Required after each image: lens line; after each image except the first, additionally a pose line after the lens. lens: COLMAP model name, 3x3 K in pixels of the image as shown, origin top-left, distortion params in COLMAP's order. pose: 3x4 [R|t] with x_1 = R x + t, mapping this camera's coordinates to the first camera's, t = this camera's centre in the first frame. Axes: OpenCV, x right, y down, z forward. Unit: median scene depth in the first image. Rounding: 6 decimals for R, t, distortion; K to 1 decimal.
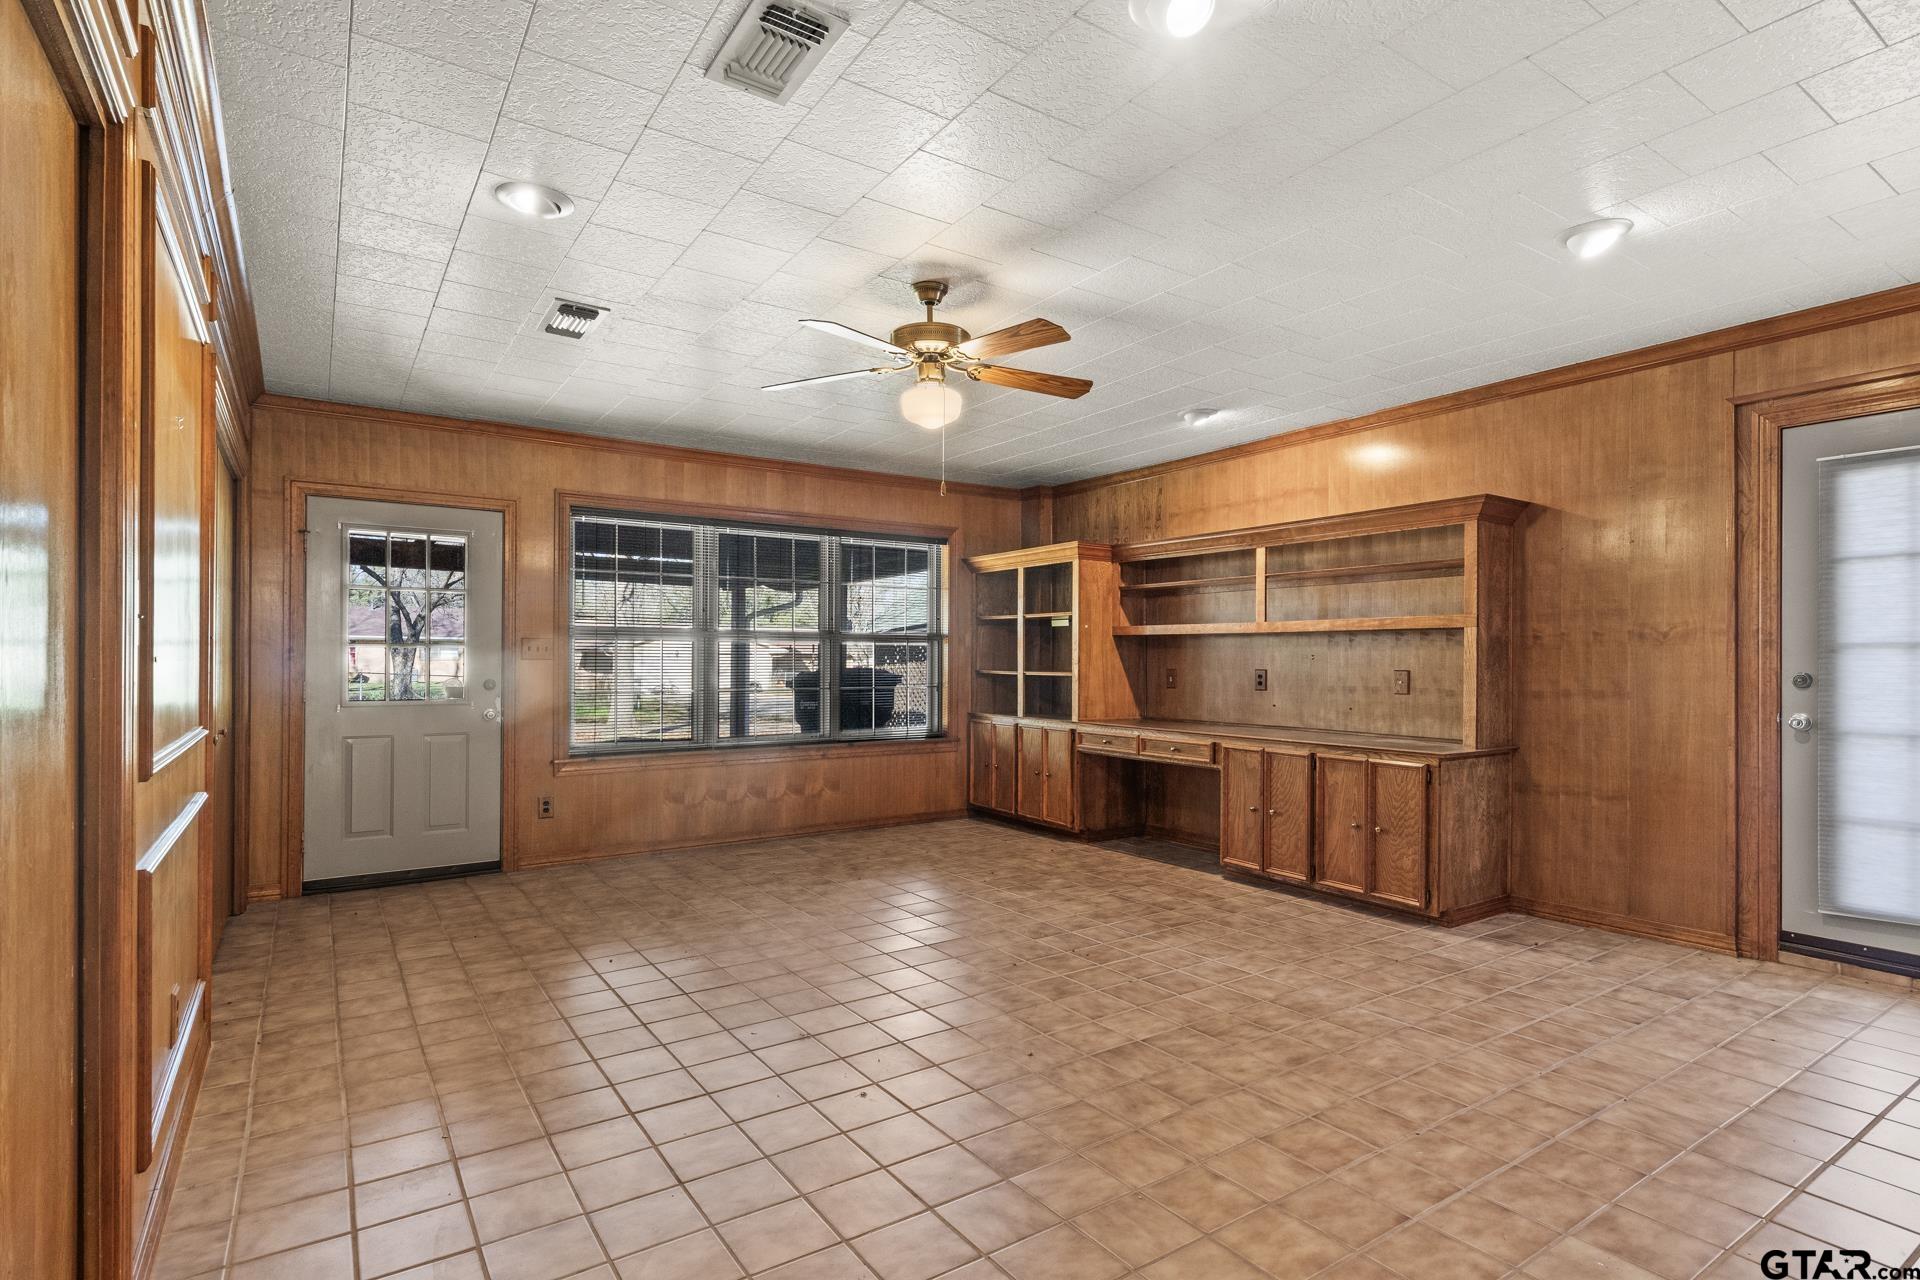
lens RADIAL K [[955.0, 0, 973.3], [0, 955.0, 649.3], [0, 0, 1]] dist [0.005092, -0.002151]
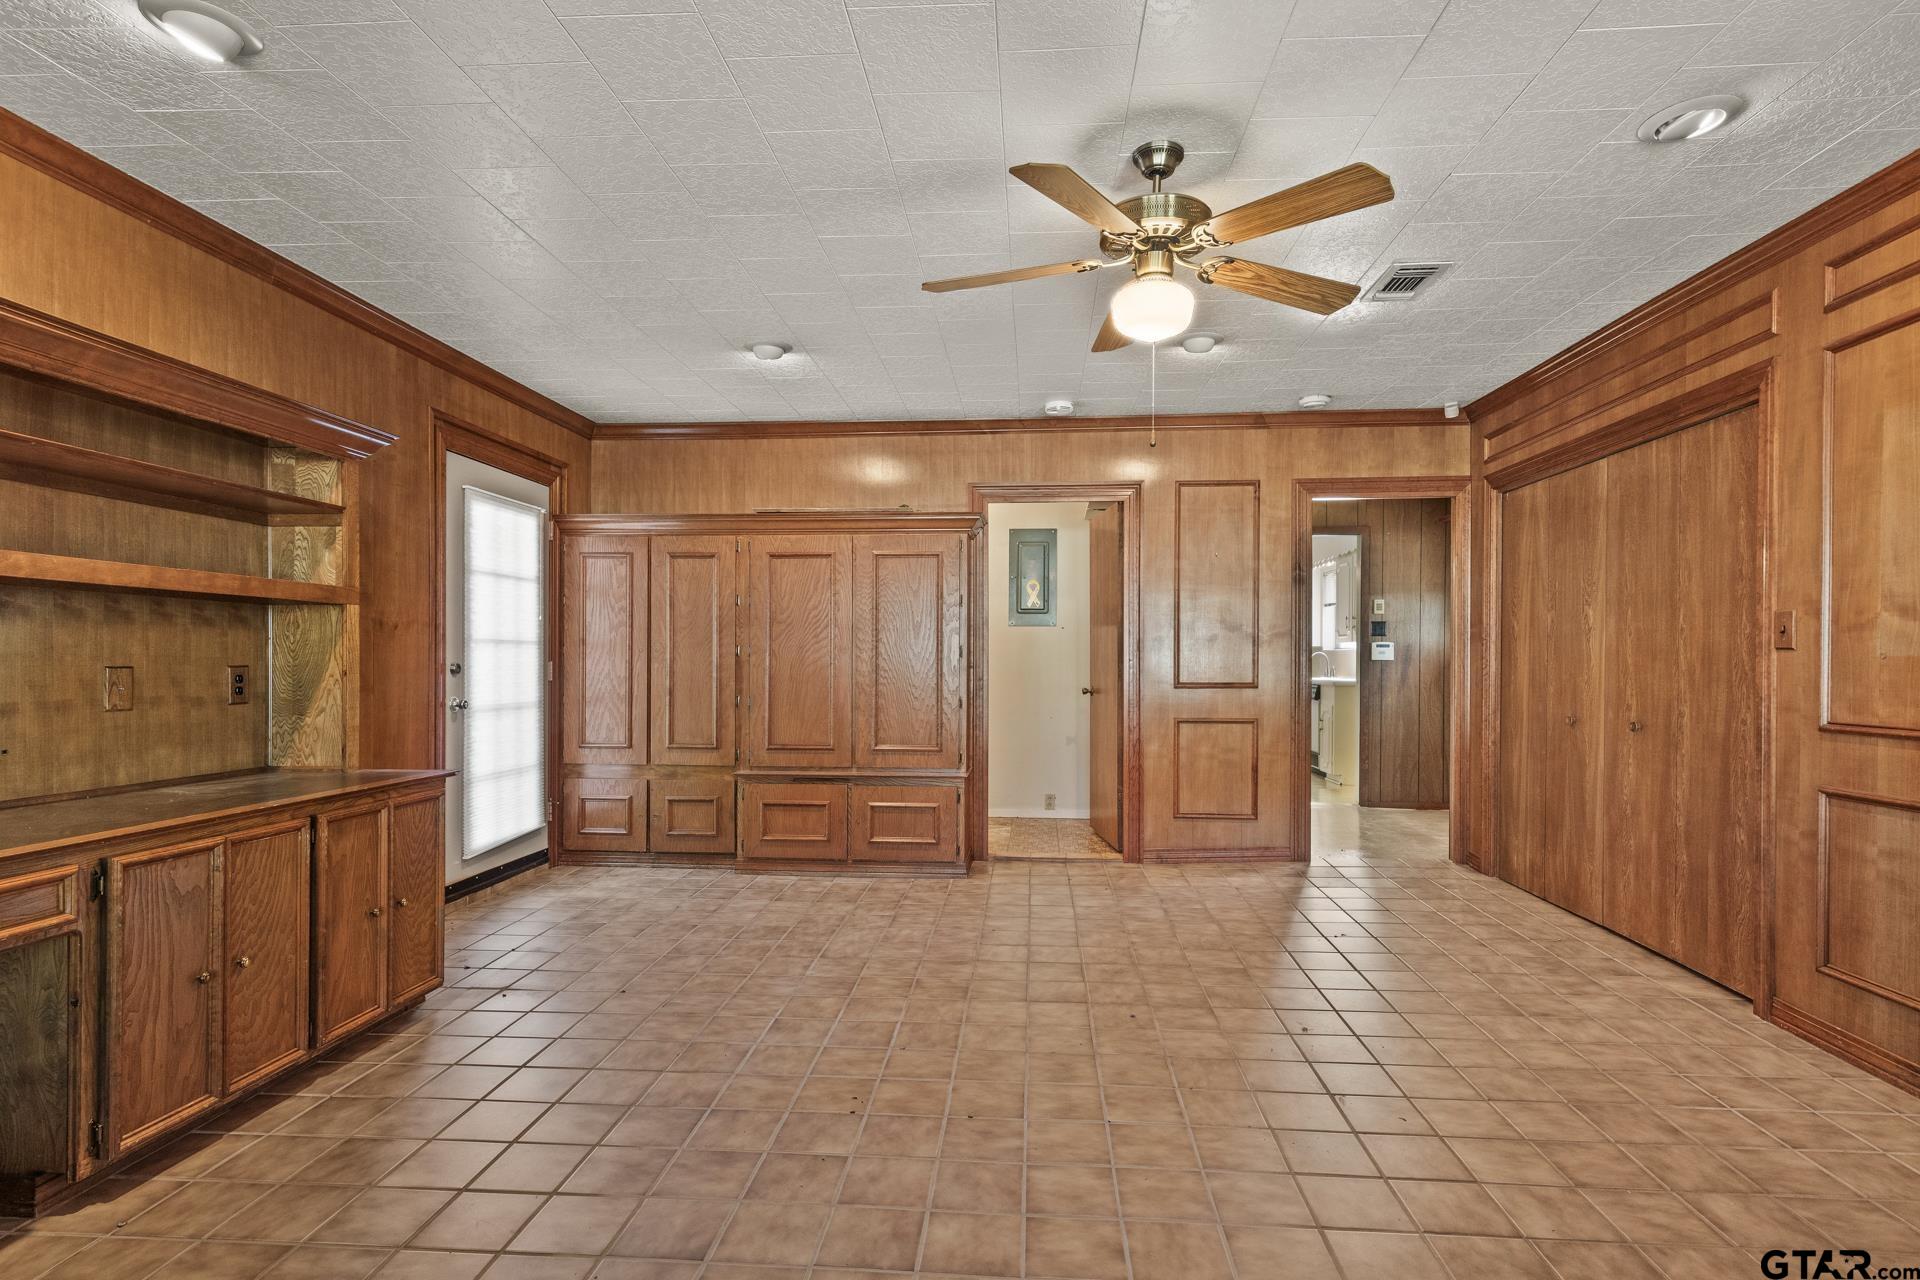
lens RADIAL K [[955.0, 0, 967.5], [0, 955.0, 665.2], [0, 0, 1]] dist [0.005092, -0.002151]
pose [[-0.780050, -0.009191, 0.625650, -0.359916], [-0.012708, 0.999919, -0.001156, 0.020917], [-0.625589, -0.008852, -0.780103, 1.504277]]
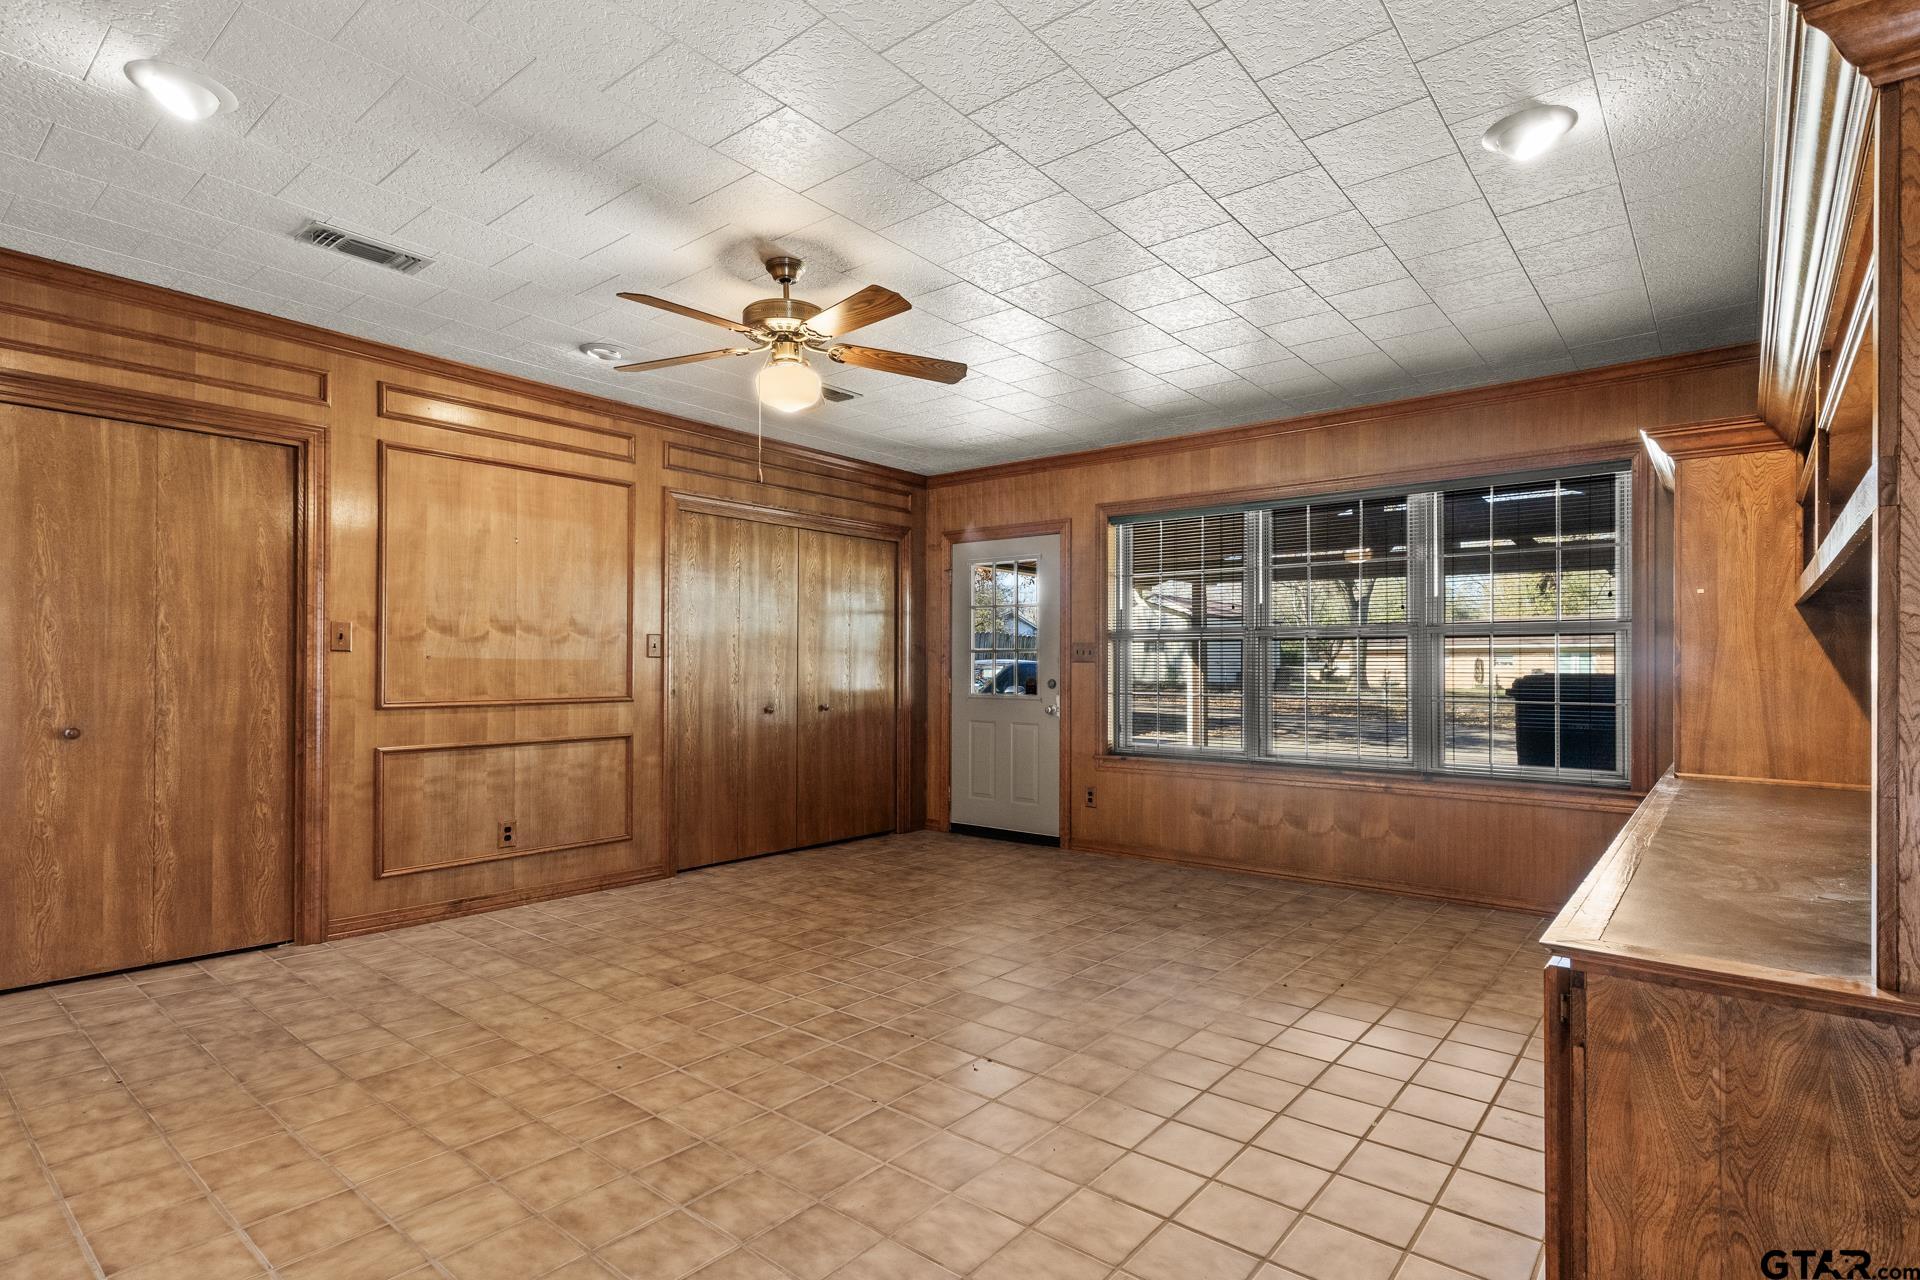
lens RADIAL K [[955.0, 0, 966.2], [0, 955.0, 656.8], [0, 0, 1]] dist [0.005092, -0.002151]
pose [[0.280497, -0.011739, -0.959783, 0.822801], [0.008474, 0.999917, -0.009753, 0.020357], [0.959817, -0.005397, 0.280574, 0.813937]]
